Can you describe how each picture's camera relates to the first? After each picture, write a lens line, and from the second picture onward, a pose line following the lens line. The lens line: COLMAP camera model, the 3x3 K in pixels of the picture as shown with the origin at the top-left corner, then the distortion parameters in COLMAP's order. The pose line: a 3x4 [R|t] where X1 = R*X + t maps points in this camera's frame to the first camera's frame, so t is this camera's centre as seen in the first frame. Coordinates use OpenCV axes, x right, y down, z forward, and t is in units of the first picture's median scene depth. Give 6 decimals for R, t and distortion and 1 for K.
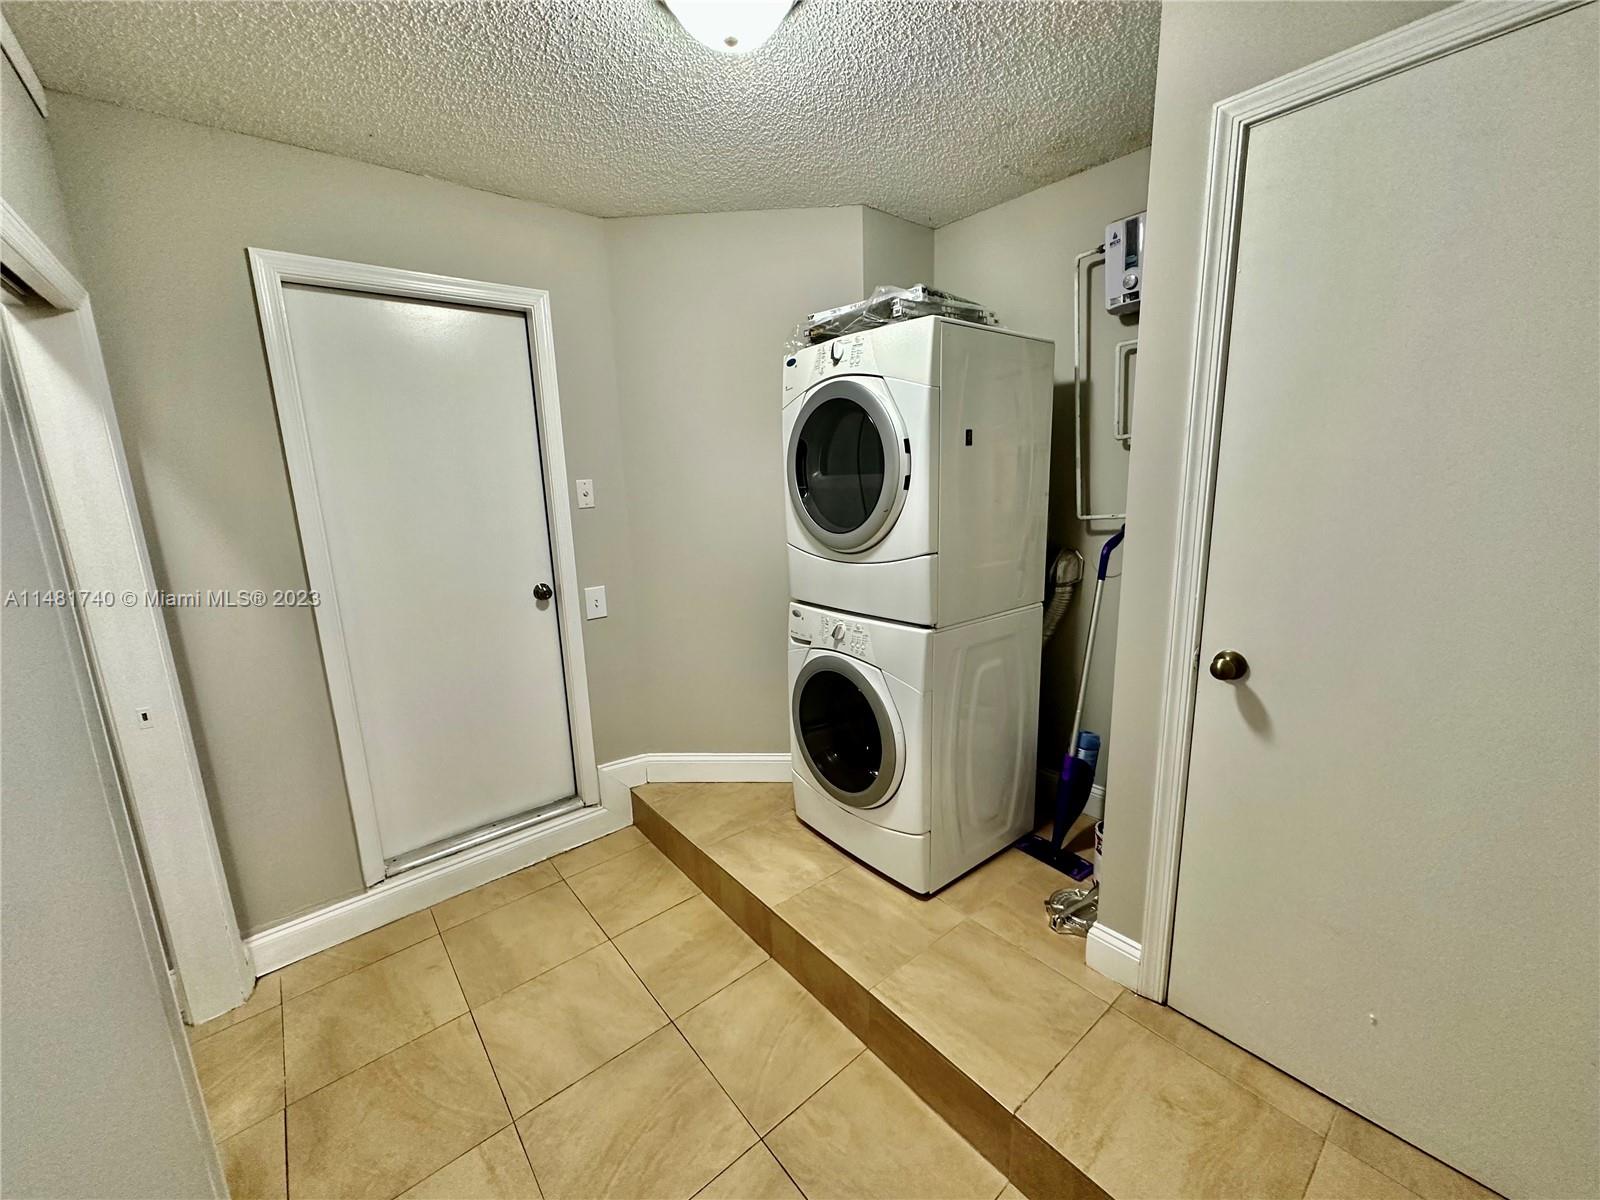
lens RADIAL K [[636.5, 0, 800.0], [0, 636.5, 600.0], [0, 0, 1]] dist [-0.001464, 0.000054]
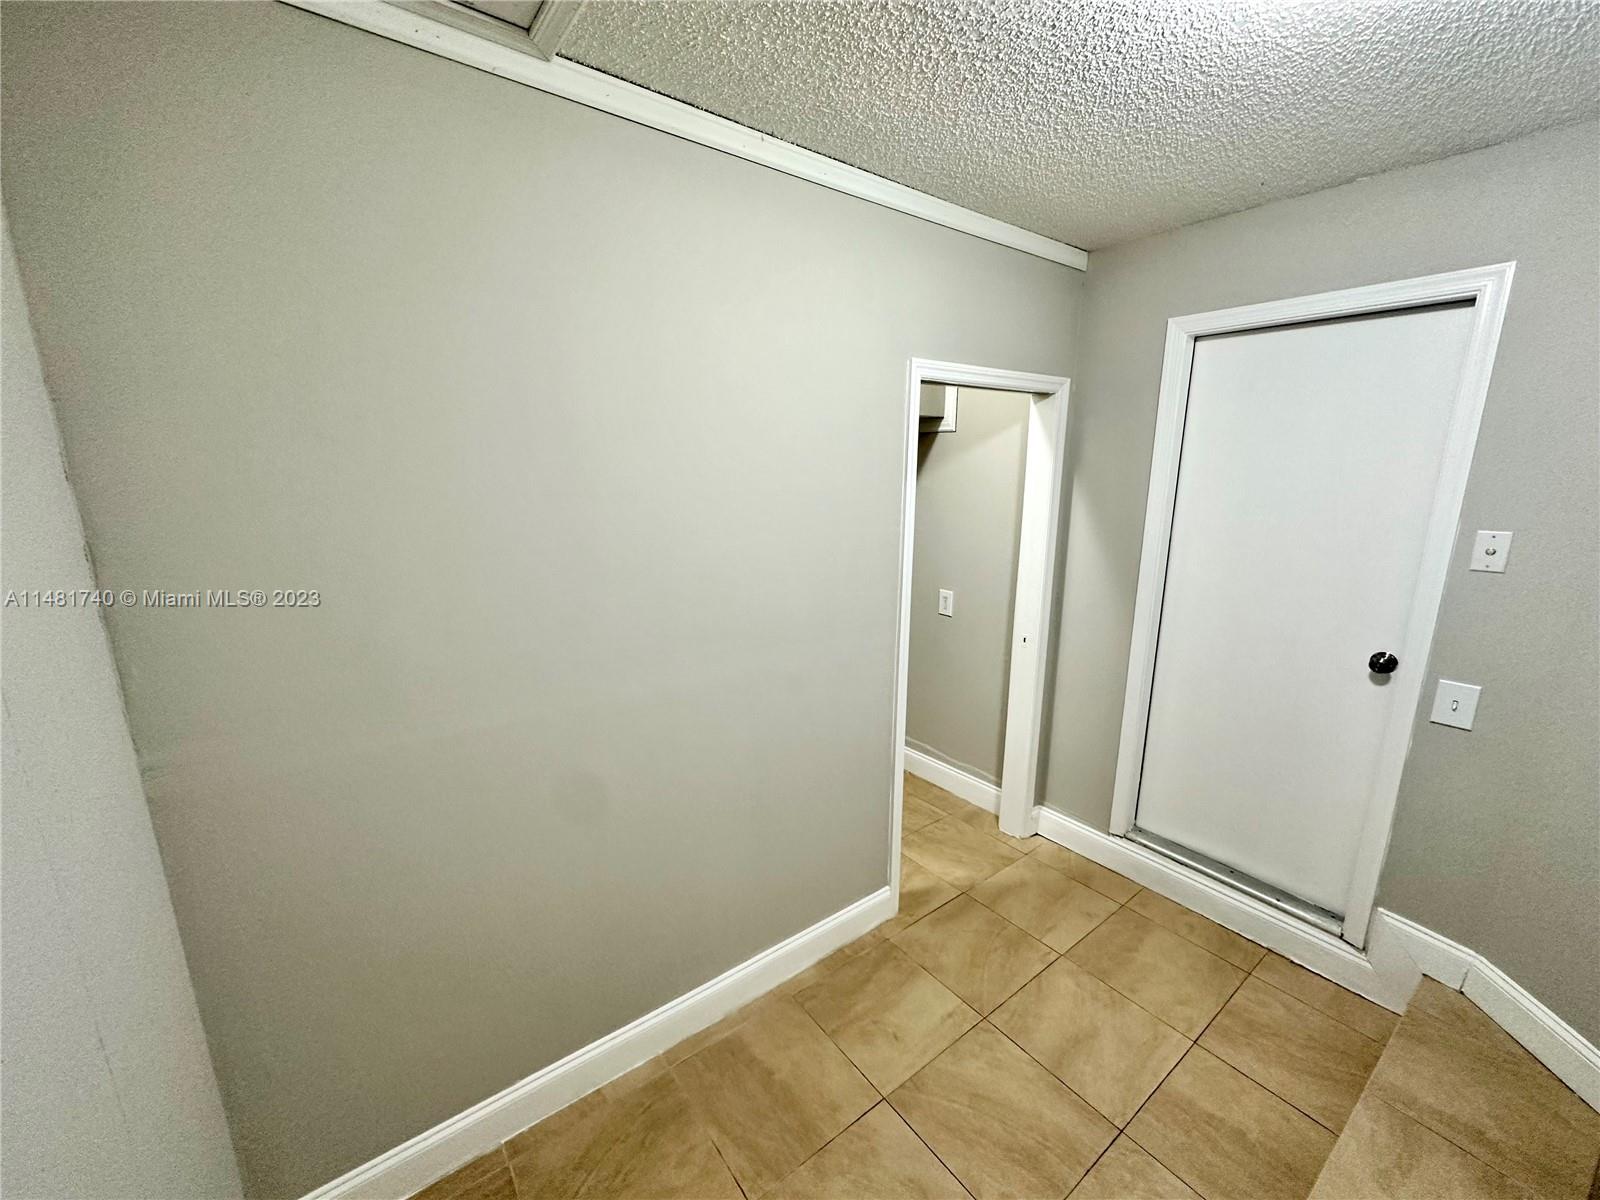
lens RADIAL K [[636.5, 0, 800.0], [0, 636.5, 600.0], [0, 0, 1]] dist [-0.001464, 0.000054]
pose [[-0.047264, 0.245525, -0.968237, 0.471965], [-0.199654, 0.947438, 0.249997, -0.177127], [0.978726, 0.205128, 0.004240, 0.356668]]
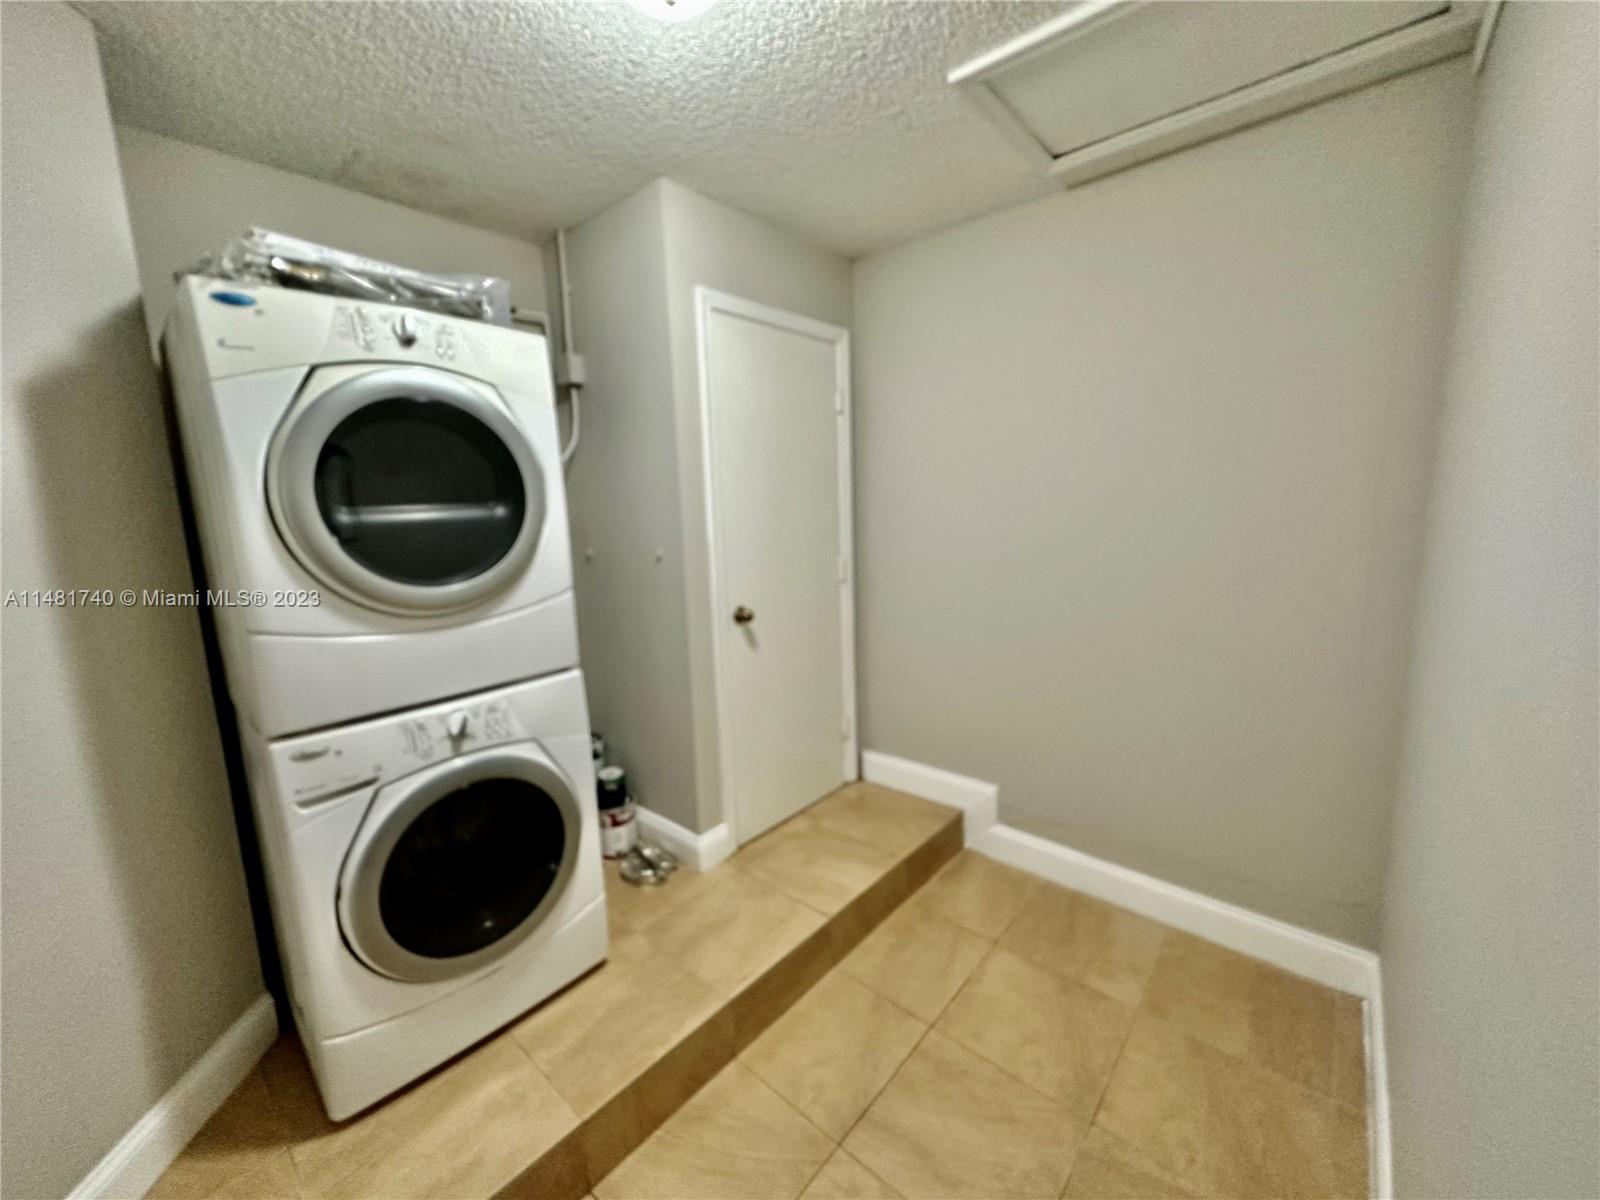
lens RADIAL K [[636.5, 0, 800.0], [0, 636.5, 600.0], [0, 0, 1]] dist [-0.001464, 0.000054]
pose [[-0.163039, -0.117742, 0.979569, -0.714828], [0.235795, 0.959432, 0.154568, -0.110264], [-0.958029, 0.256178, -0.128661, 0.745164]]
